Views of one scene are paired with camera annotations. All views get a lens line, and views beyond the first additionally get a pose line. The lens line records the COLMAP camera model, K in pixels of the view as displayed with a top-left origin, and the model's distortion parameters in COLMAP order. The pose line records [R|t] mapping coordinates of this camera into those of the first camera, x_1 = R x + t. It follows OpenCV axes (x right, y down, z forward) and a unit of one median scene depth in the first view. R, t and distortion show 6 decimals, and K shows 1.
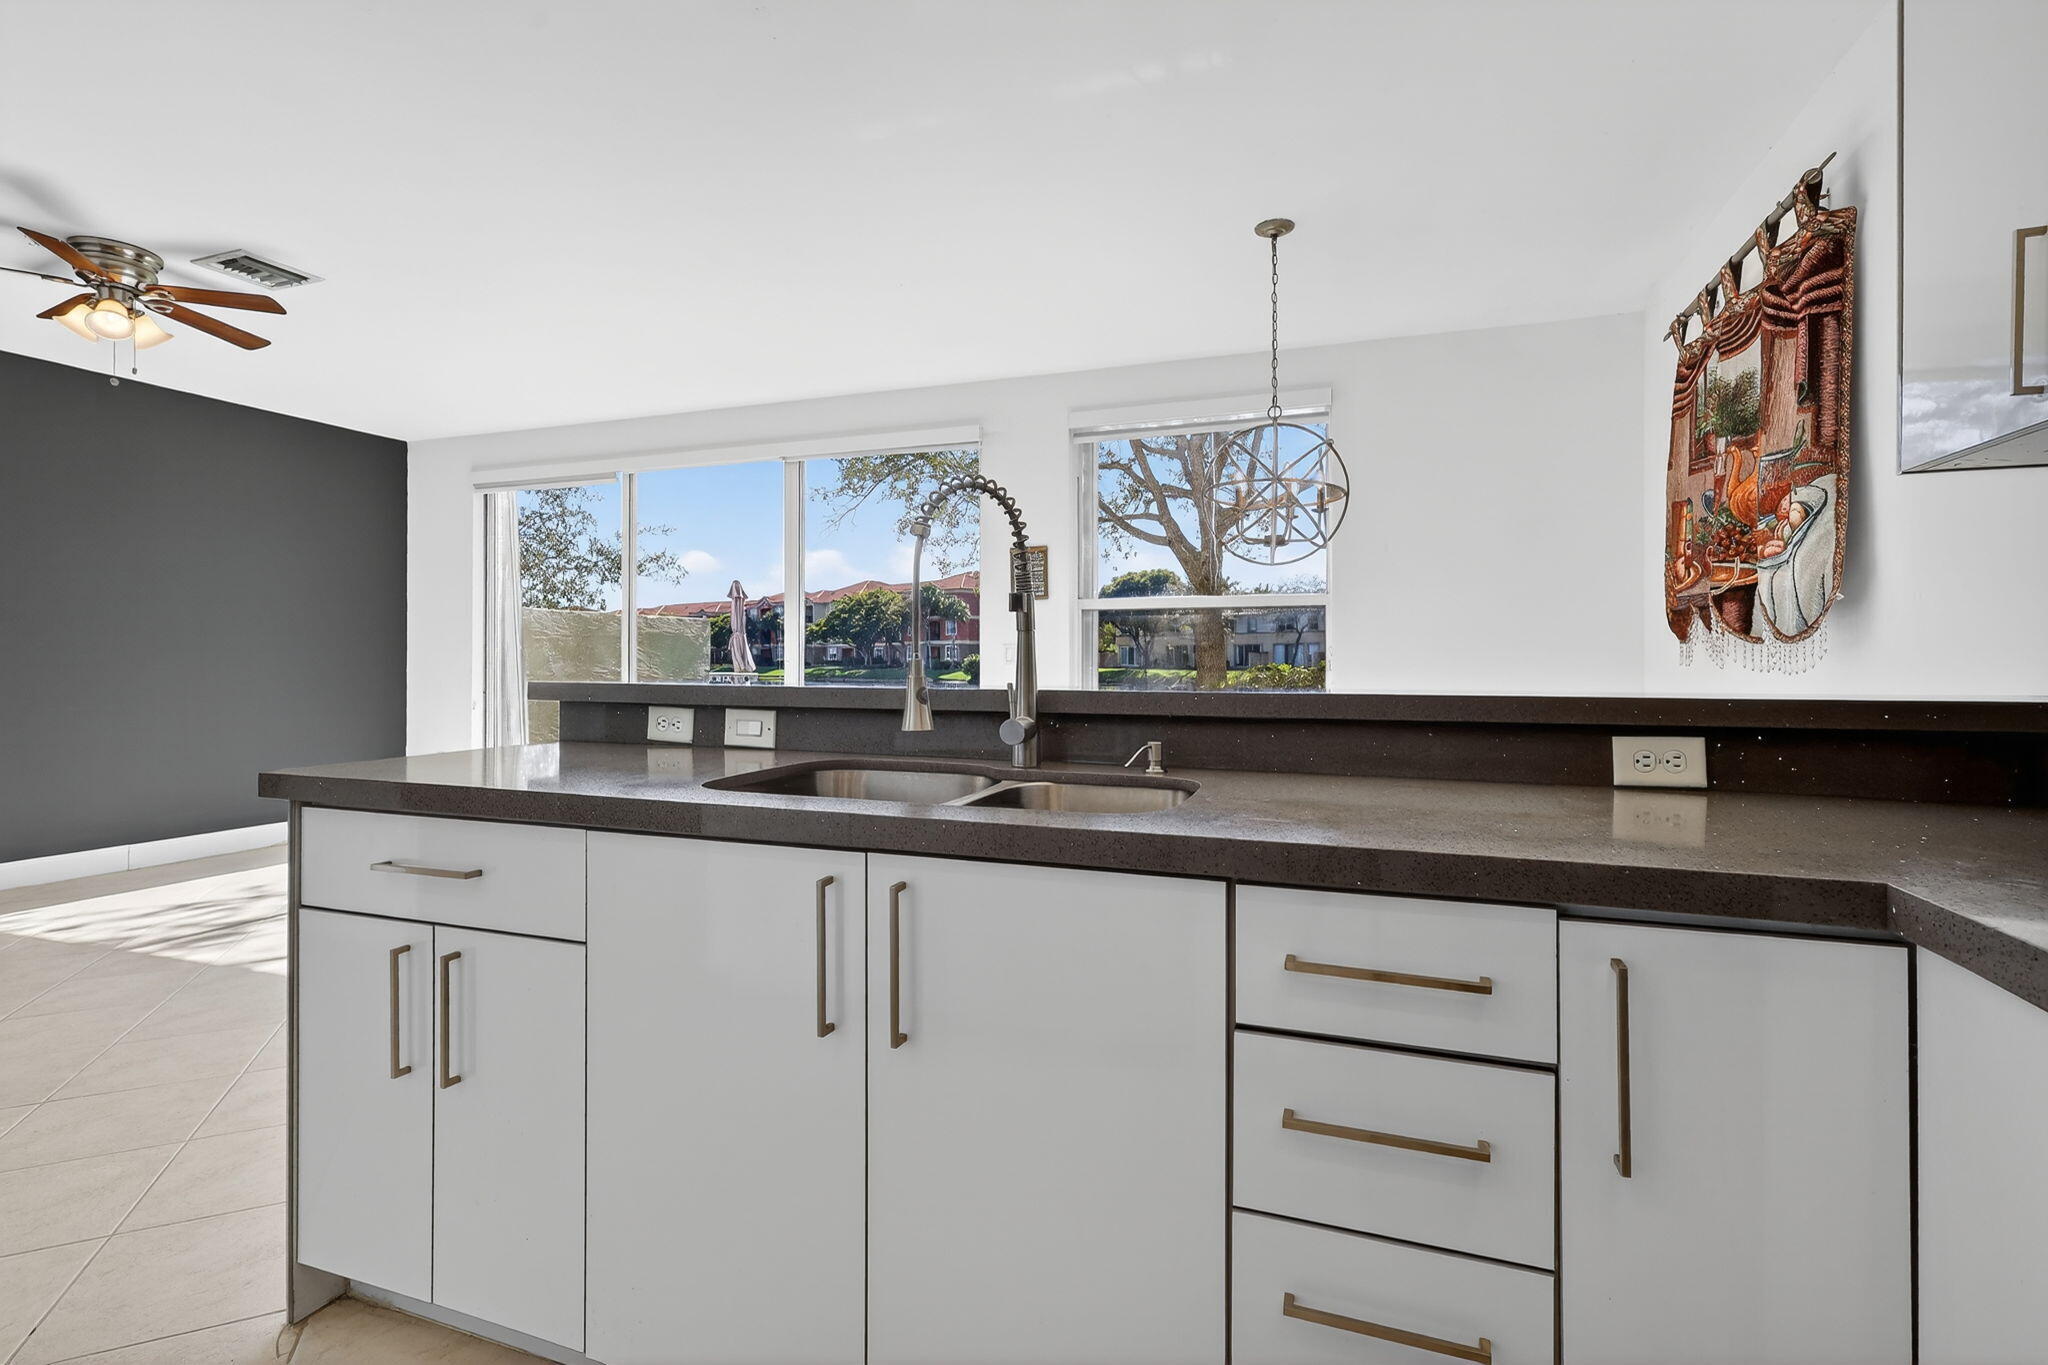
lens RADIAL K [[951.0, 0, 1019.6], [0, 951.0, 679.7], [0, 0, 1]] dist [0.004656, -0.000500]
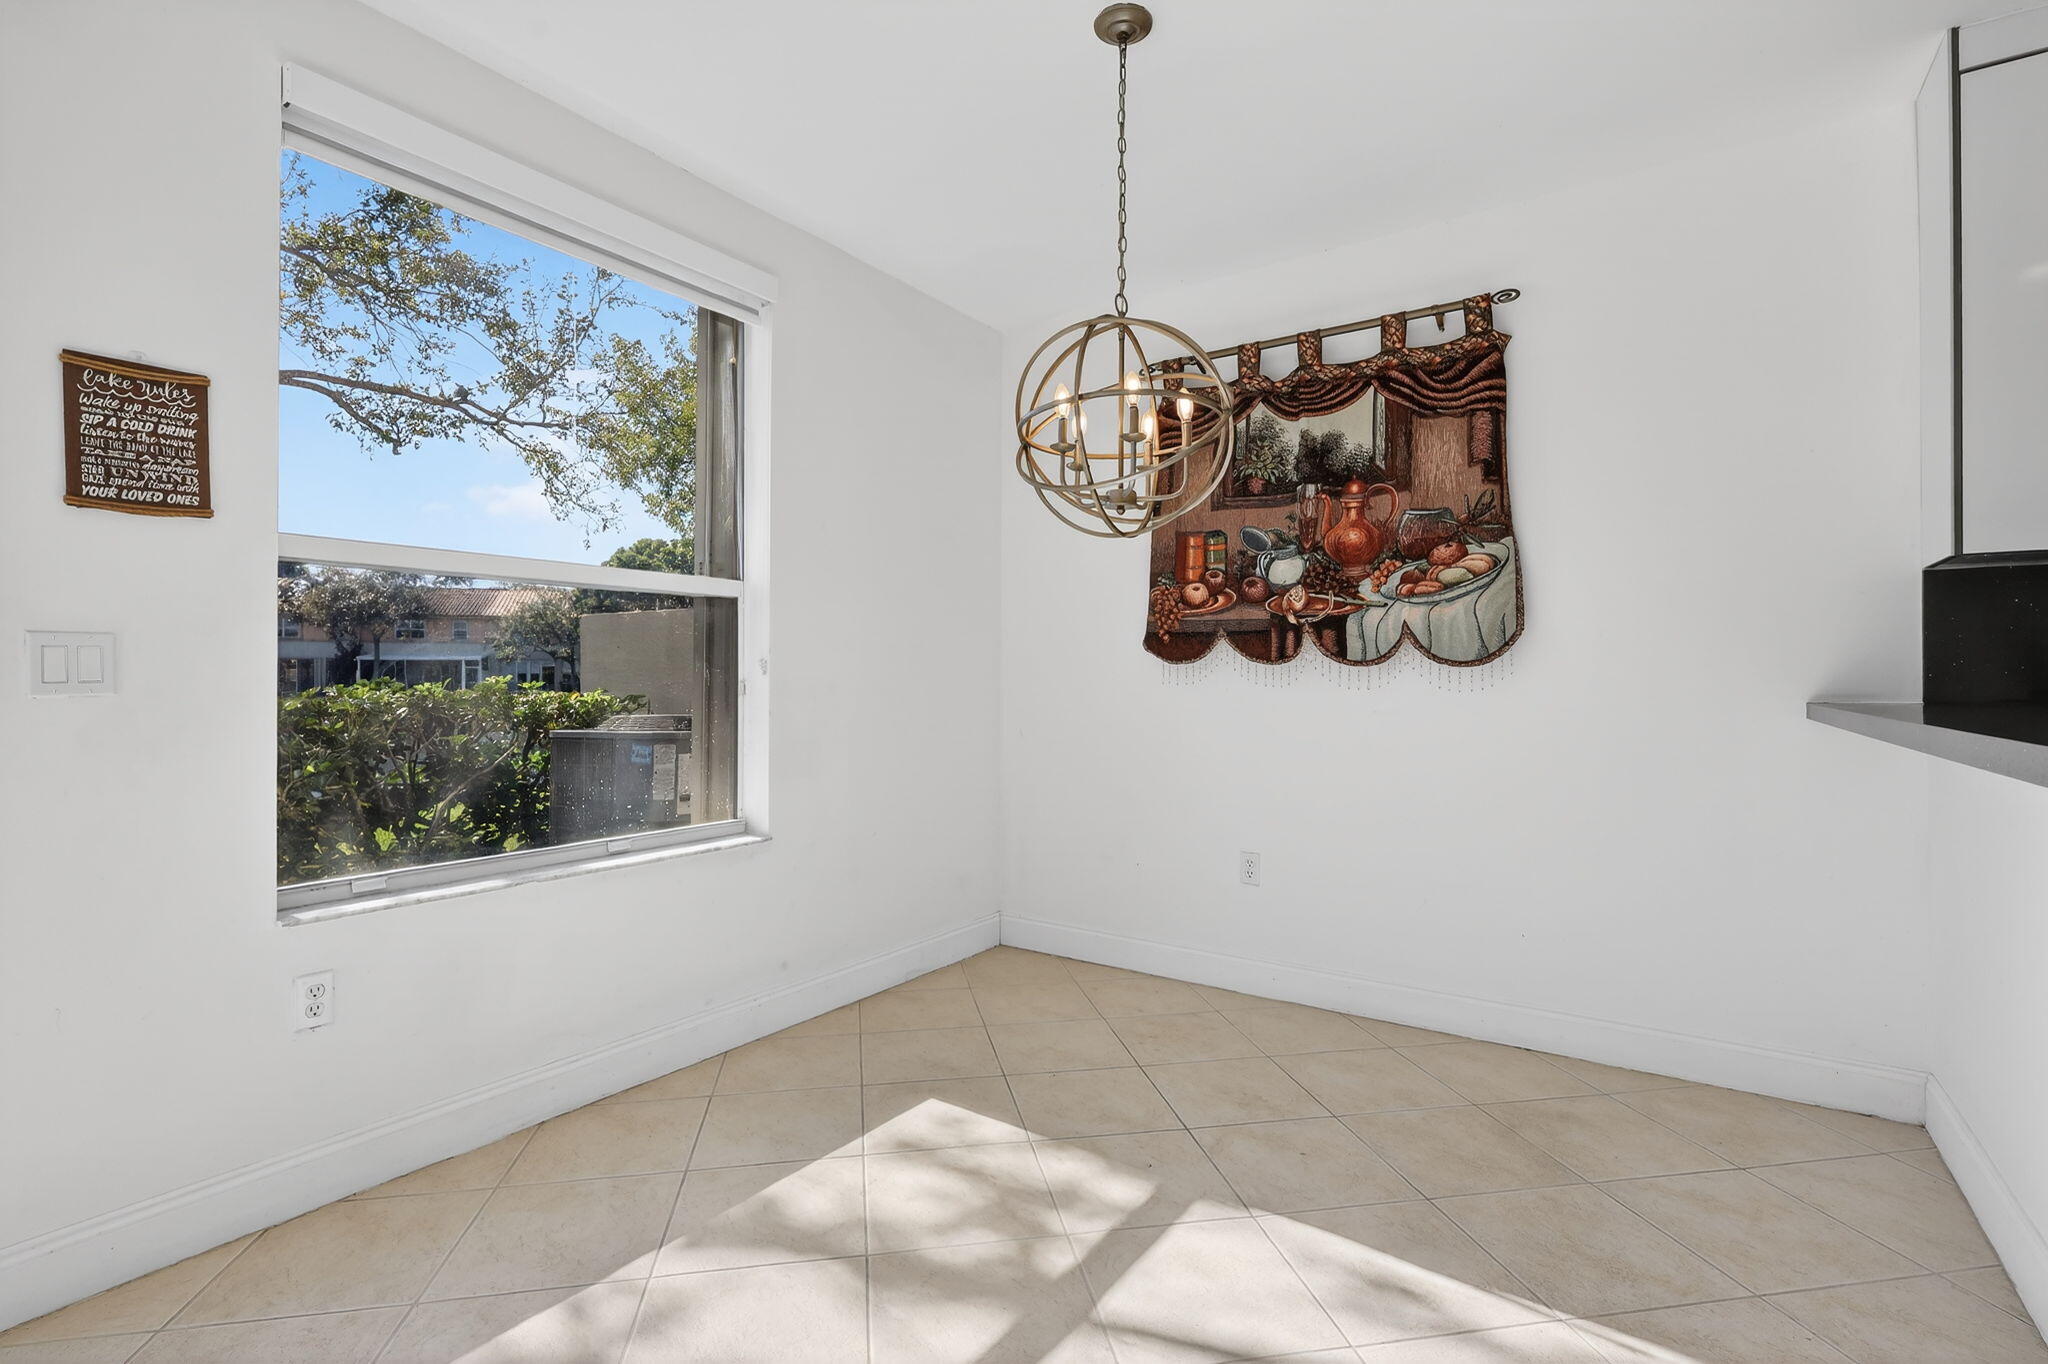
lens RADIAL K [[951.0, 0, 1031.5], [0, 951.0, 673.0], [0, 0, 1]] dist [0.004656, -0.000500]
pose [[0.247249, 0.003215, 0.968947, -0.010934], [0.020069, 0.999763, -0.008438, -0.000637], [-0.968744, 0.021532, 0.247125, 0.025787]]
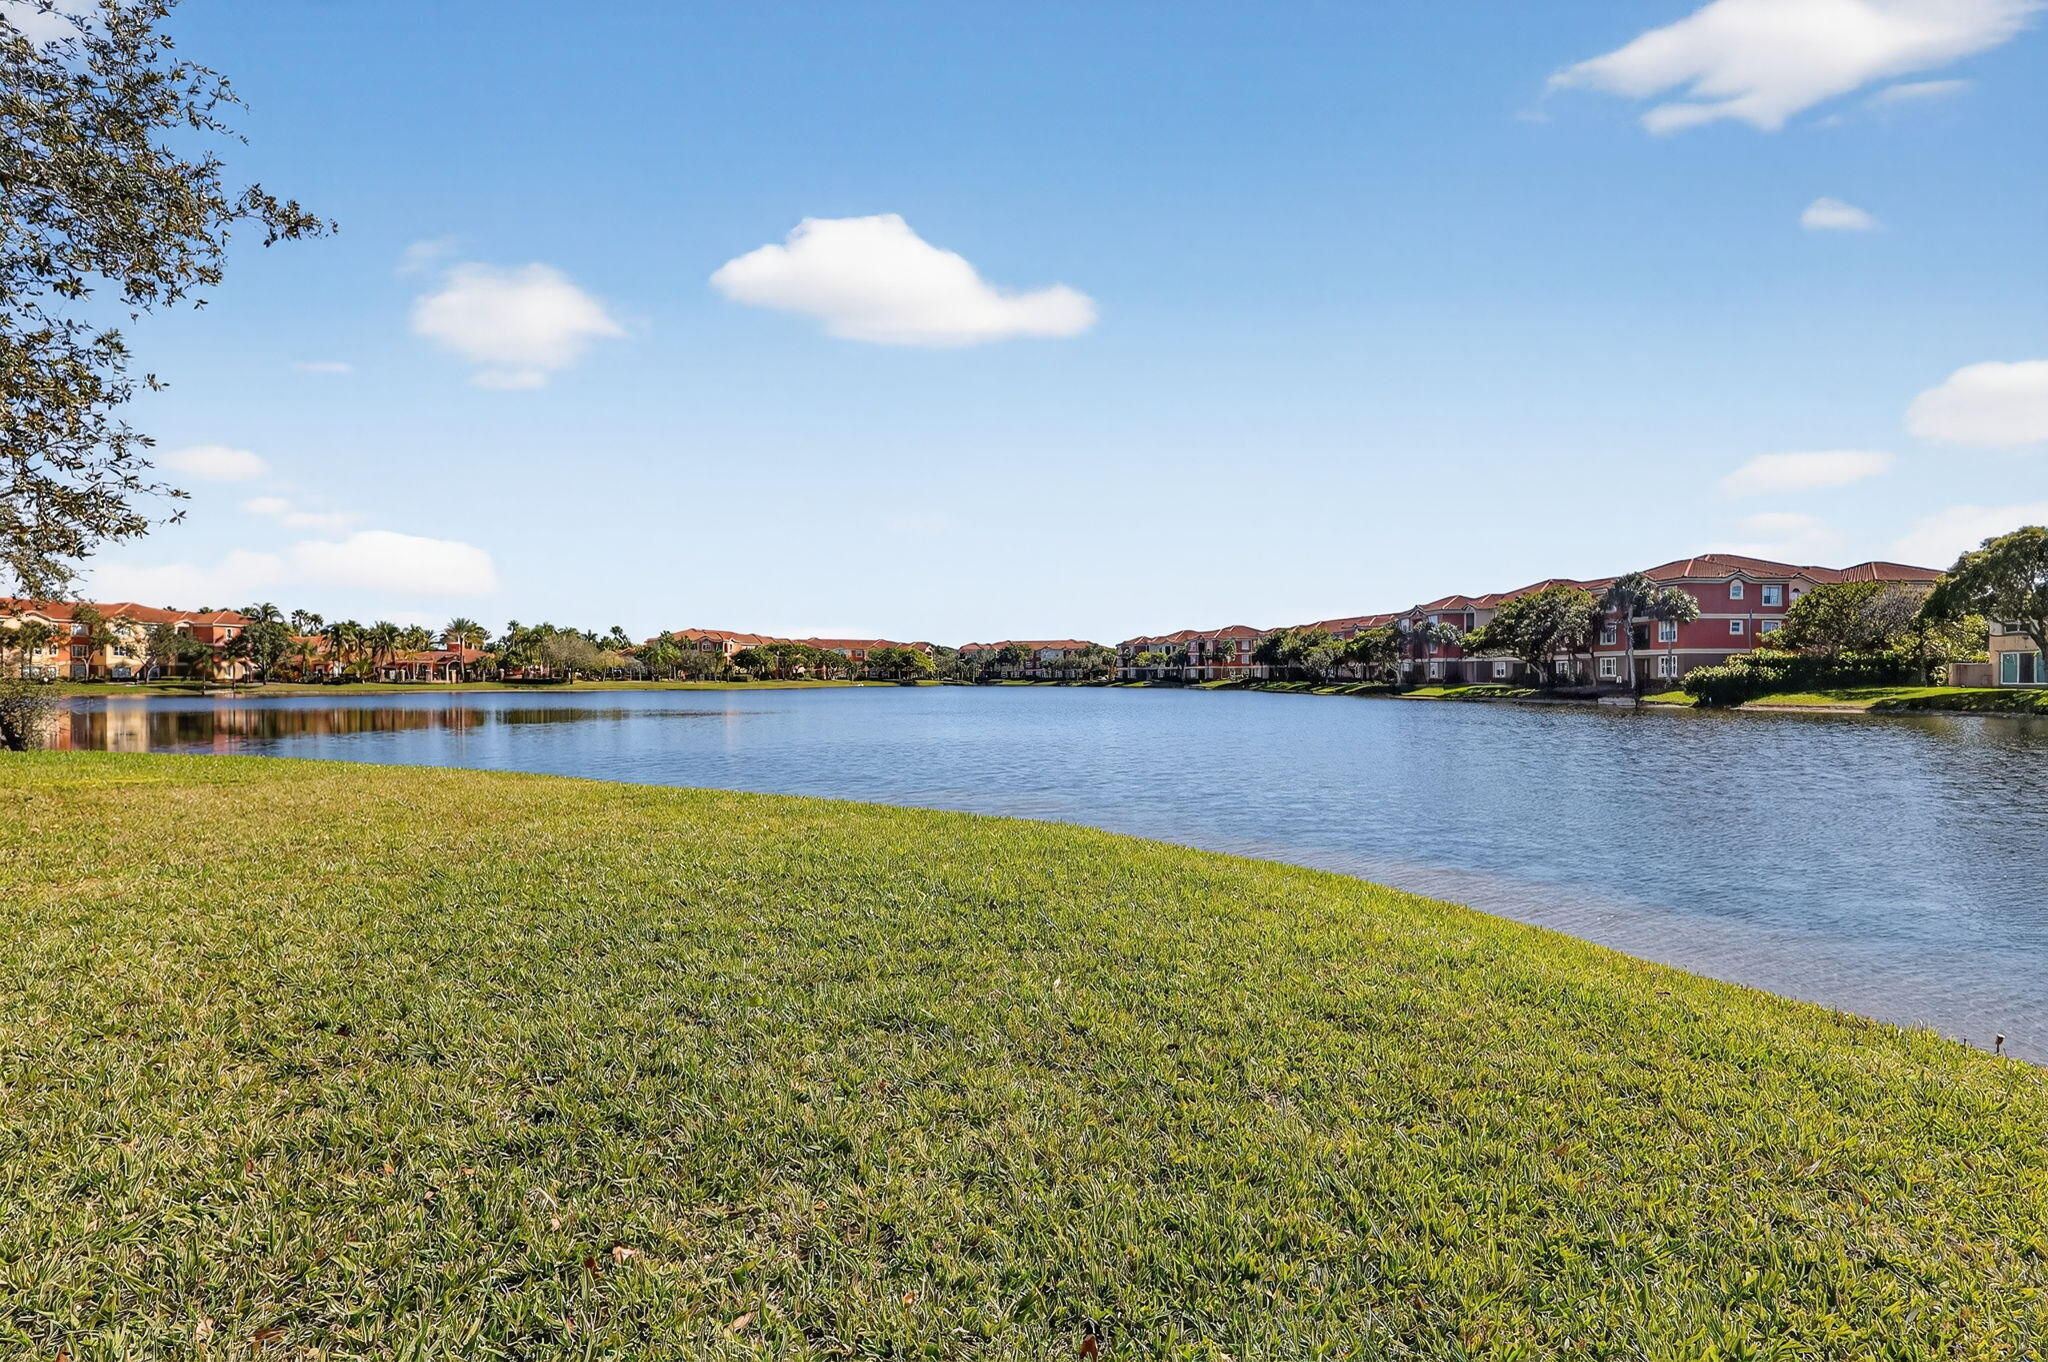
lens RADIAL K [[951.0, 0, 1030.7], [0, 951.0, 686.8], [0, 0, 1]] dist [0.004656, -0.000500]
pose [[0.779848, 0.005931, -0.625940, 0.005739], [-0.014454, 0.999859, -0.008534, 0.000922], [0.625802, 0.015703, 0.779824, 0.148831]]
